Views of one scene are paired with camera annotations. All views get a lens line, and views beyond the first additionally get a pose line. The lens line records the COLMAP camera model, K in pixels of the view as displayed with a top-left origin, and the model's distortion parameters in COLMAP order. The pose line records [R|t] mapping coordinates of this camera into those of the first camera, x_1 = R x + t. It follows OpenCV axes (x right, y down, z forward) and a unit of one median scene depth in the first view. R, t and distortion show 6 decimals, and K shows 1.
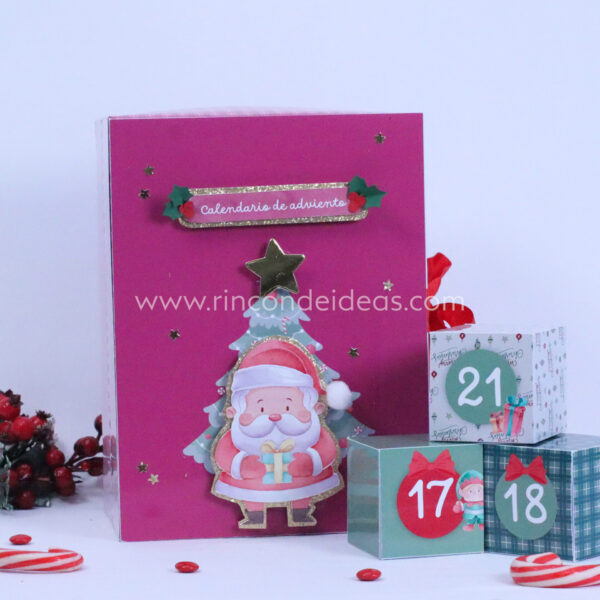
lens RADIAL K [[2582.4, 0, 300.0], [0, 2582.4, 300.0], [0, 0, 1]] dist [-0.032896, -0.316697]
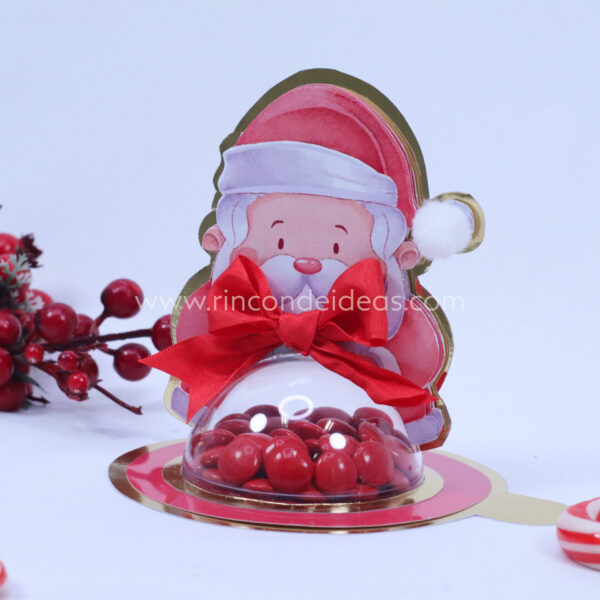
lens RADIAL K [[2582.4, 0, 300.0], [0, 2582.4, 300.0], [0, 0, 1]] dist [-0.032896, -0.316697]
pose [[0.875534, 0.135011, -0.463910, 0.192149], [-0.101114, 0.990104, 0.097316, 0.009037], [0.472458, -0.038296, 0.880521, 0.615632]]
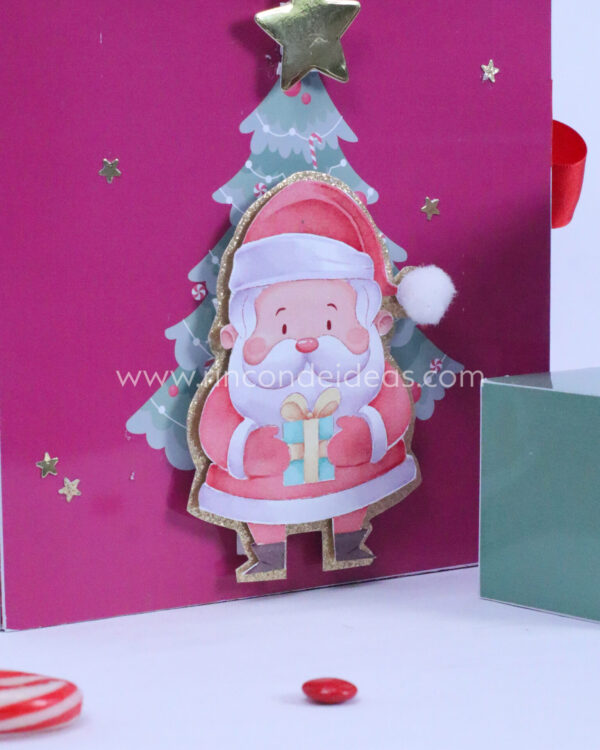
lens RADIAL K [[2570.1, 0, 300.7], [0, 2570.1, 354.0], [0, 0, 1]] dist [-0.114853, 1.196944]
pose [[0.903171, -0.034613, 0.427883, -0.212559], [0.014868, 0.998668, 0.049403, 0.023848], [-0.429023, -0.038258, 0.902483, 0.574640]]
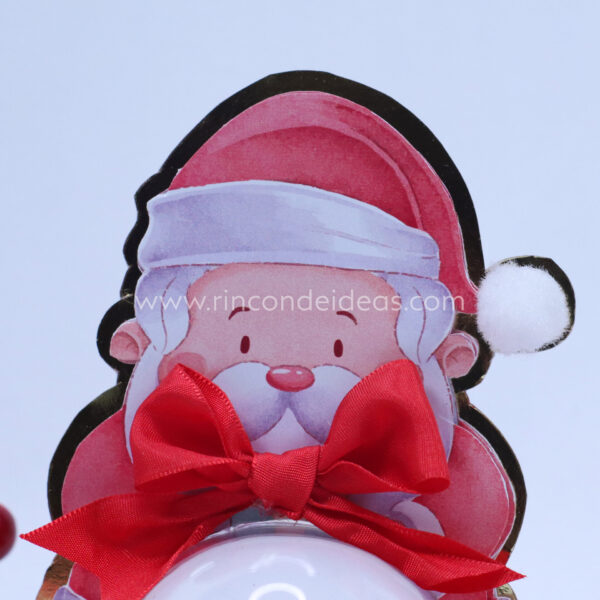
lens RADIAL K [[2582.4, 0, 300.0], [0, 2582.4, 300.0], [0, 0, 1]] dist [-0.032896, -0.316697]
pose [[0.978251, 0.066163, -0.196590, 0.044616], [-0.088115, 0.990551, -0.105096, 0.066032], [0.187779, 0.120133, 0.974837, 0.732795]]
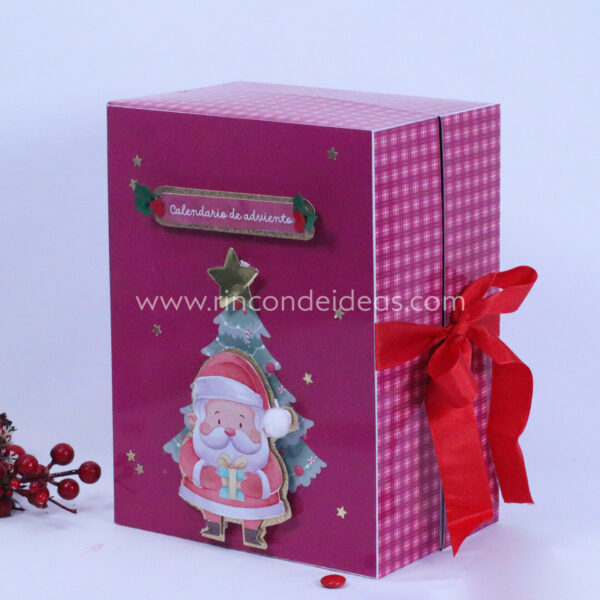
lens RADIAL K [[2582.4, 0, 300.0], [0, 2582.4, 300.0], [0, 0, 1]] dist [-0.032896, -0.316697]
pose [[0.719862, 0.158912, -0.675682, 0.646217], [-0.048669, 0.982600, 0.179244, -0.174849], [0.692409, -0.096146, 0.715070, 0.339994]]
